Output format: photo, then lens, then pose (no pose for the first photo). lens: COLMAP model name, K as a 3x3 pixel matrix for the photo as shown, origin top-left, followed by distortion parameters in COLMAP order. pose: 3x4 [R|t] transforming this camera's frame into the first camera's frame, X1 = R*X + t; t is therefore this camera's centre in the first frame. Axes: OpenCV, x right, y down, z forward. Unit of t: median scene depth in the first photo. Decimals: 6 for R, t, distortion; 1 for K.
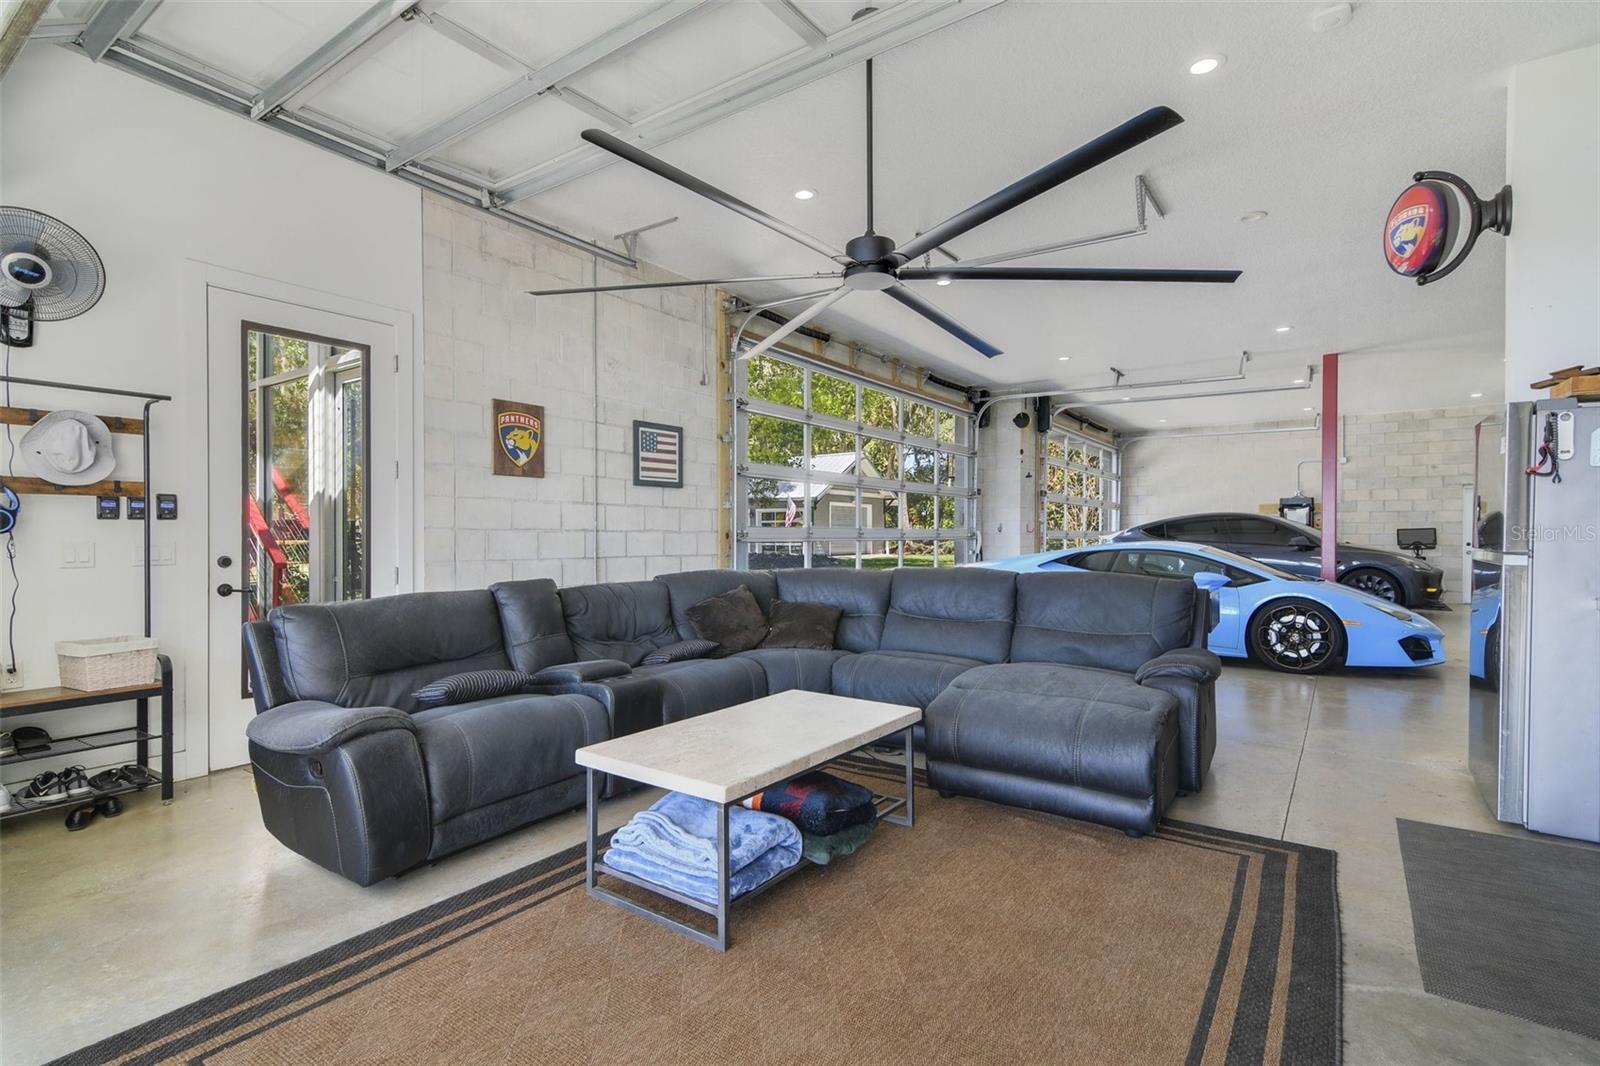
lens RADIAL K [[786.6, 0, 795.6], [0, 786.6, 538.3], [0, 0, 1]] dist [0.001373, -0.001583]
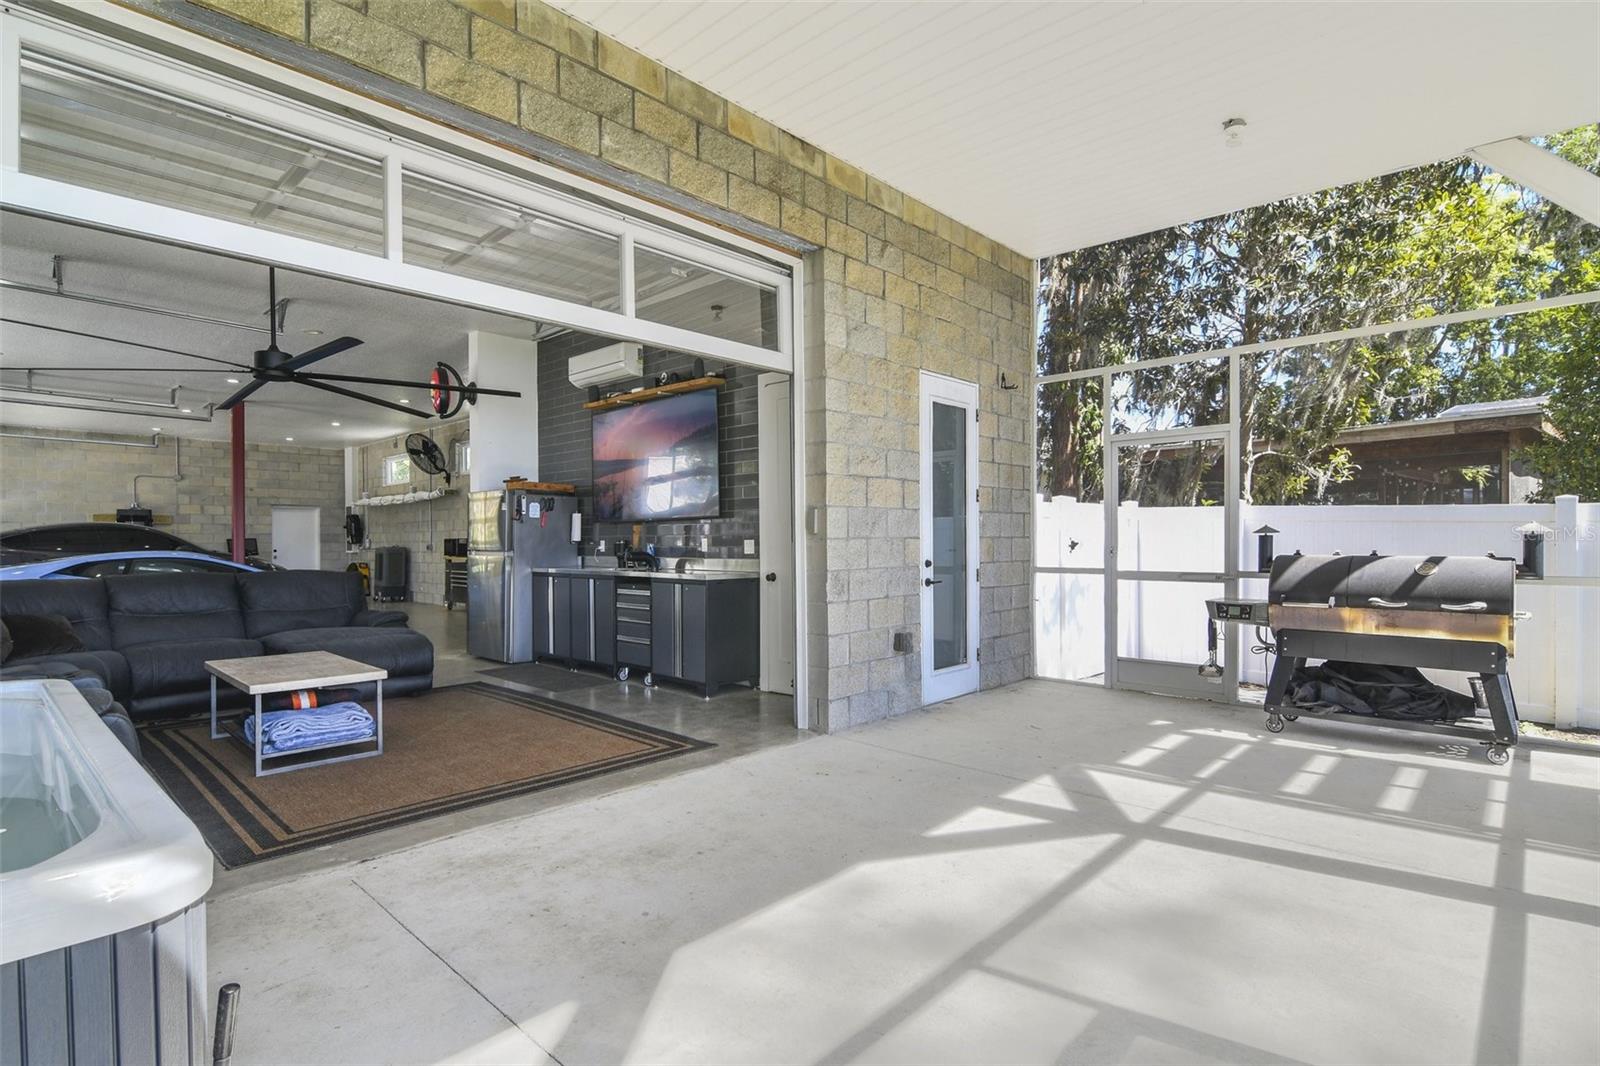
lens RADIAL K [[786.6, 0, 796.3], [0, 786.6, 543.6], [0, 0, 1]] dist [0.001373, -0.001583]
pose [[0.156890, -0.003805, 0.987609, -0.333630], [0.006933, 0.999972, 0.002751, -0.002169], [-0.987592, 0.006416, 0.156912, -0.064250]]
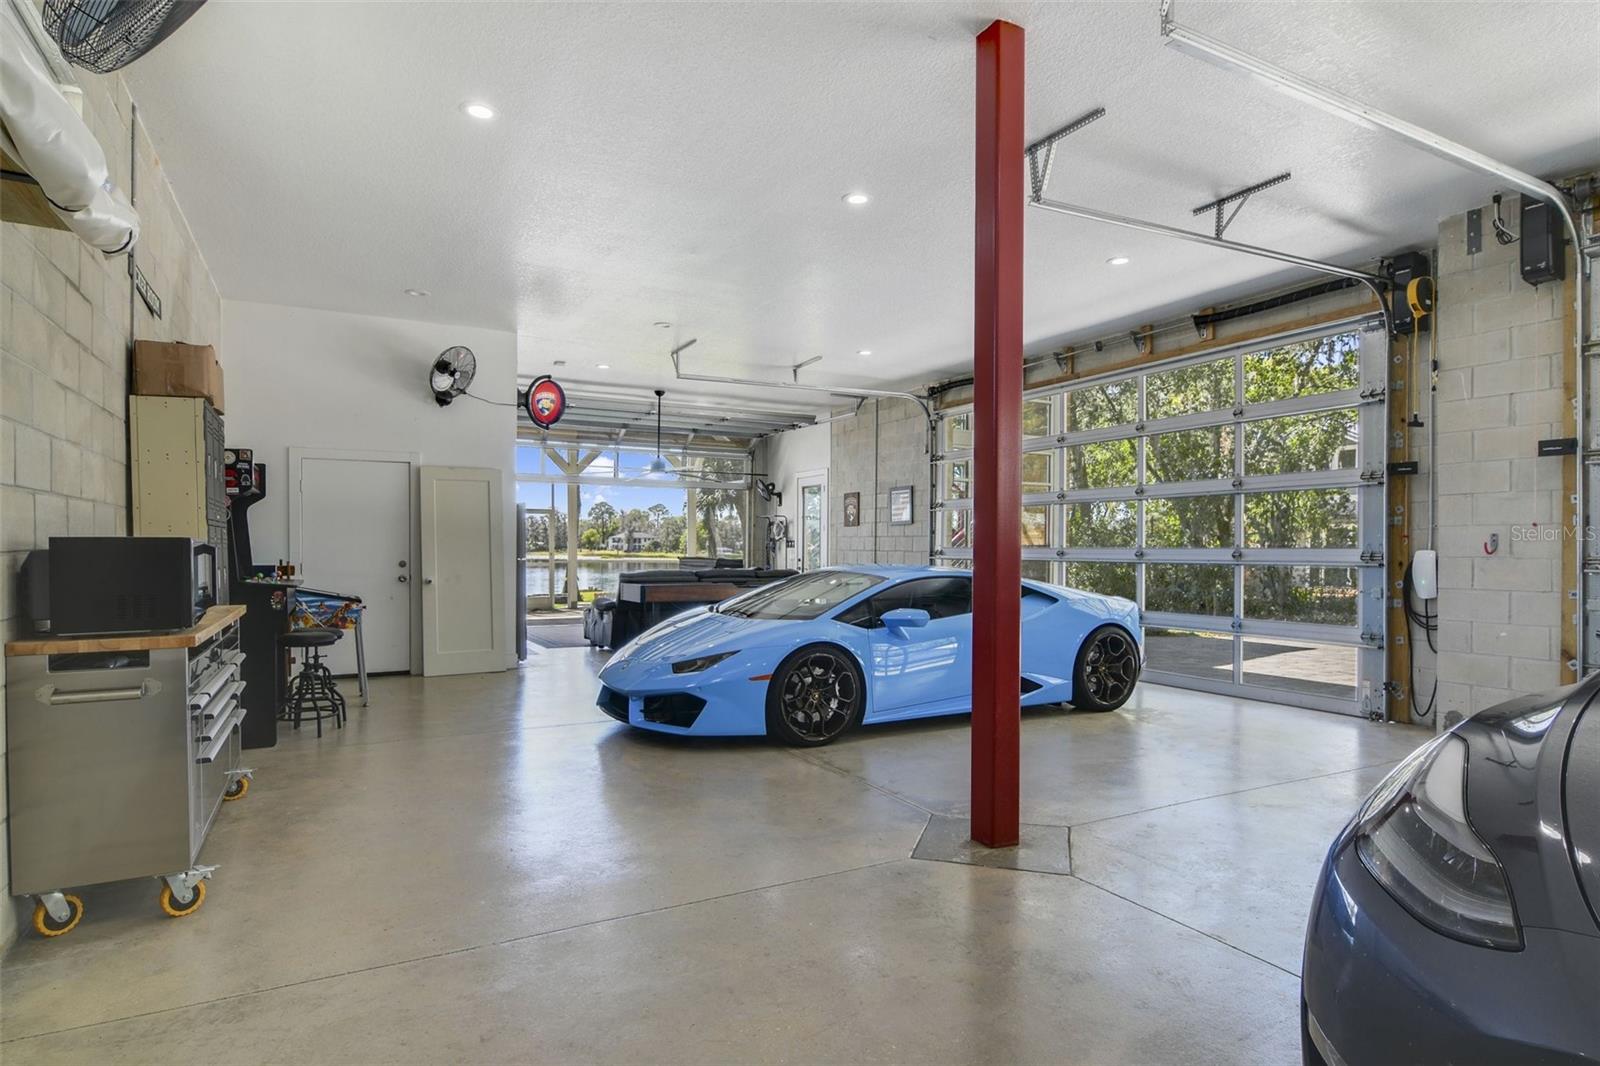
lens RADIAL K [[854.7, 0, 802.2], [0, 854.7, 544.7], [0, 0, 1]] dist [-0.000162, 0.000087]
pose [[-0.449889, -0.001464, -0.893083, 0.850536], [-0.000690, 0.999999, -0.001291, -0.009482], [0.893084, 0.000035, -0.449890, 0.885206]]
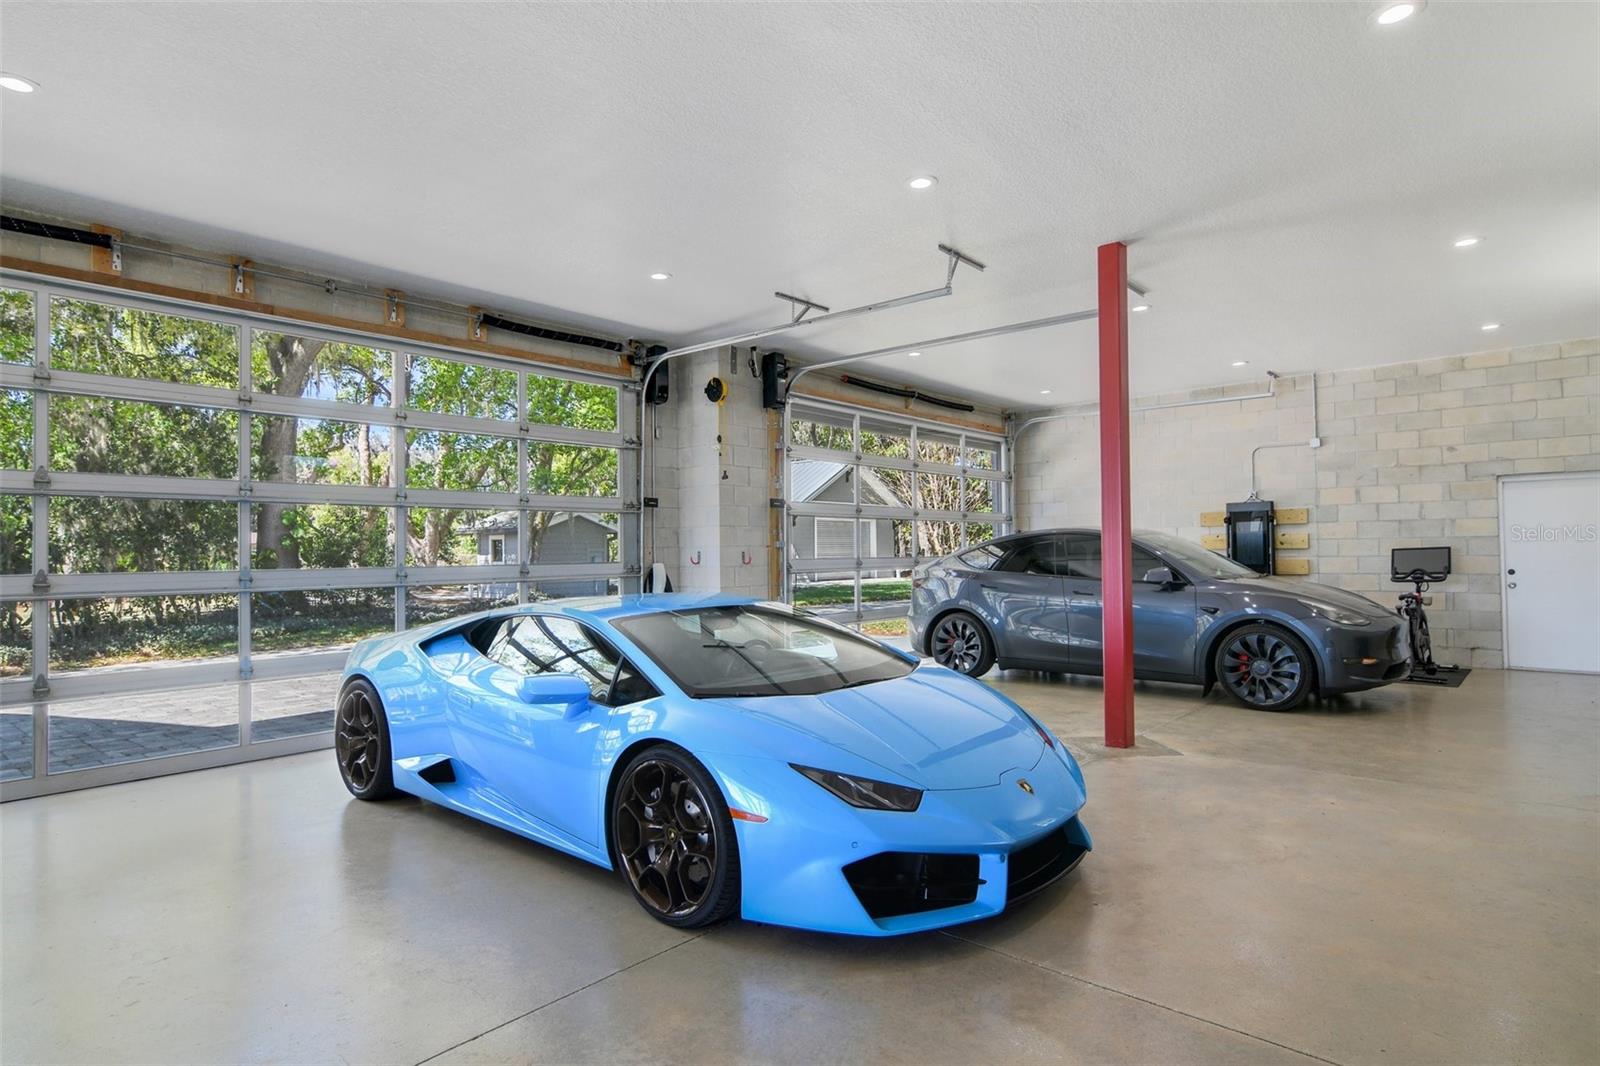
lens RADIAL K [[861.9, 0, 838.9], [0, 861.9, 542.6], [0, 0, 1]] dist [-0.003576, -0.002799]
pose [[0.995247, -0.014645, -0.096279, 0.443534], [0.013289, 0.999803, -0.014715, -0.014212], [0.096475, 0.013366, 0.995246, 0.308576]]
